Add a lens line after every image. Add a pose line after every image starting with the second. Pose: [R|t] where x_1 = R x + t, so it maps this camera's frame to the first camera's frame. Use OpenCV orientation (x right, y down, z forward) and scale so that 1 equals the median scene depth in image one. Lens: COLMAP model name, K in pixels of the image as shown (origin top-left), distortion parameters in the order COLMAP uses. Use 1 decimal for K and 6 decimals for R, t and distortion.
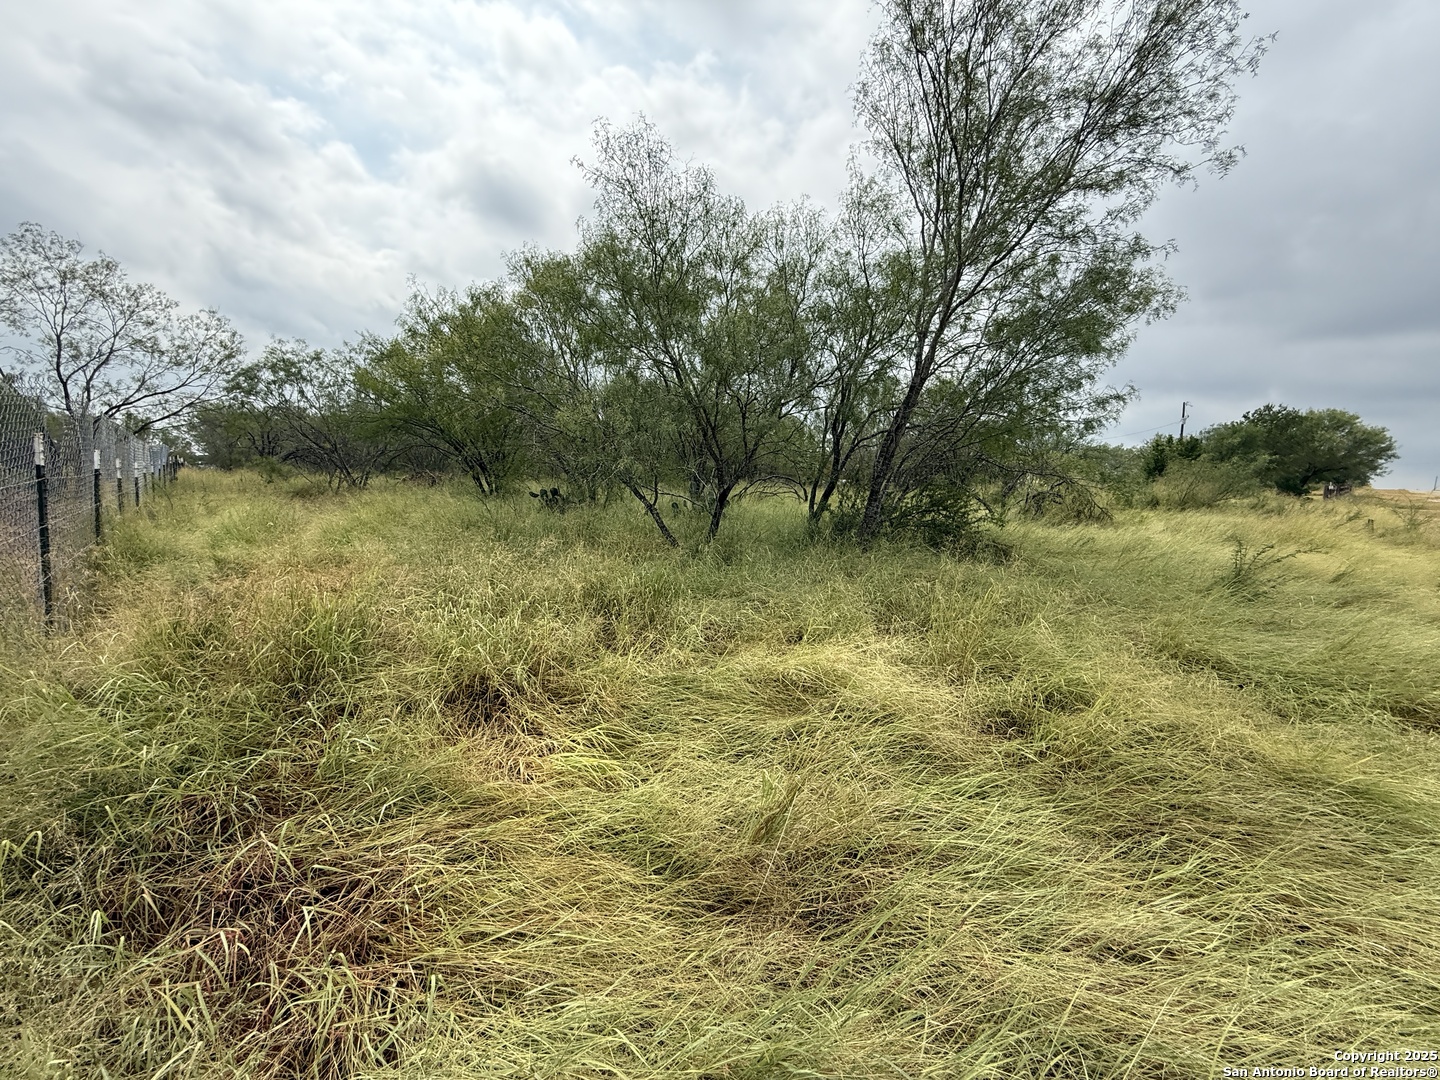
lens RADIAL K [[571.6, 0, 722.6], [0, 571.6, 538.2], [0, 0, 1]] dist [-0.001139, -0.000287]
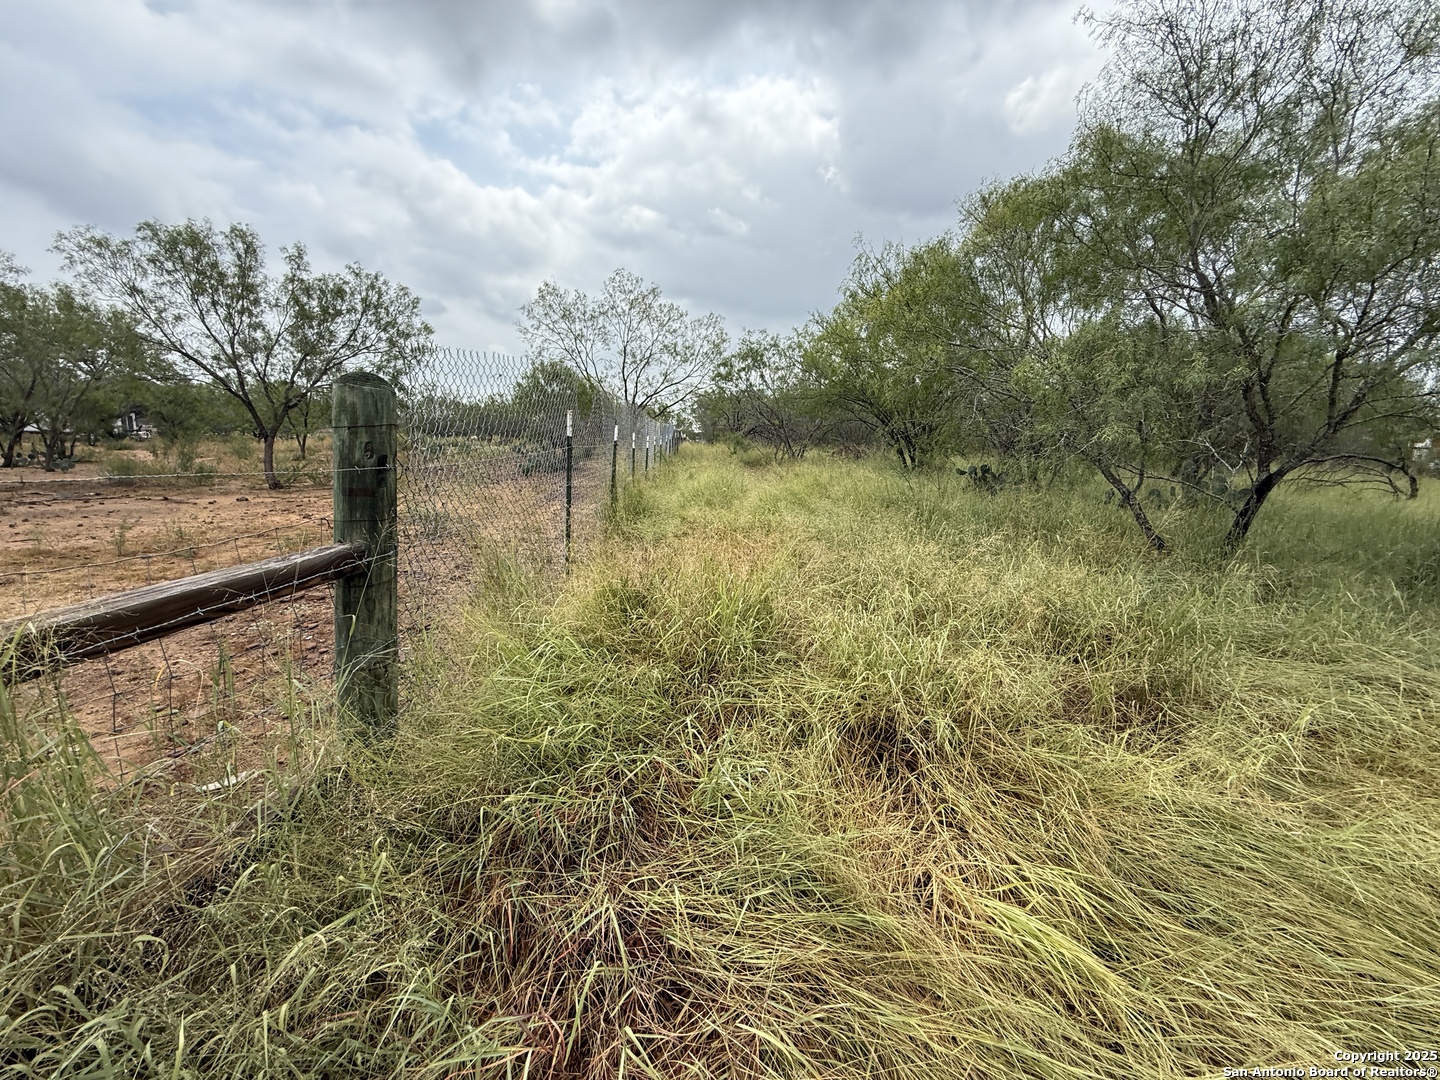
lens RADIAL K [[571.6, 0, 711.9], [0, 571.6, 537.2], [0, 0, 1]] dist [-0.001139, -0.000287]
pose [[0.754802, 0.109608, -0.646730, -0.032699], [-0.082551, 0.993974, 0.072113, -0.006294], [0.650737, -0.001043, 0.759302, 0.065548]]
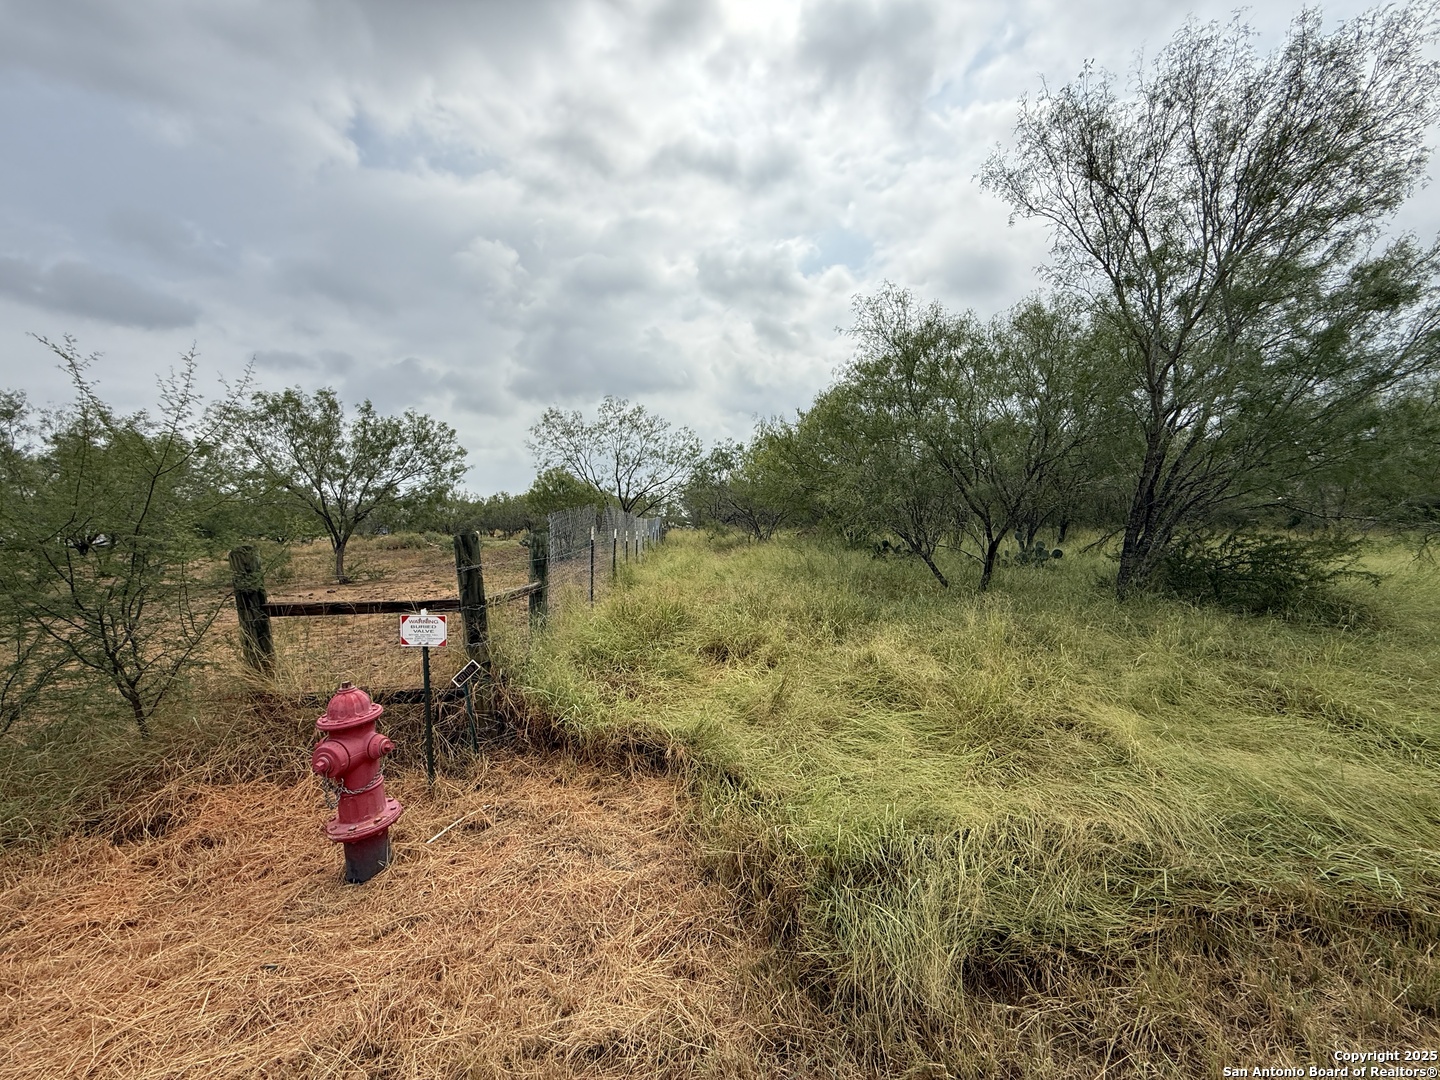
lens RADIAL K [[571.6, 0, 744.3], [0, 571.6, 572.2], [0, 0, 1]] dist [-0.001139, -0.000287]
pose [[0.795594, 0.020396, -0.605487, 0.206138], [-0.035346, 0.999293, -0.012782, 0.004548], [0.604799, 0.031571, 0.795752, -0.139552]]
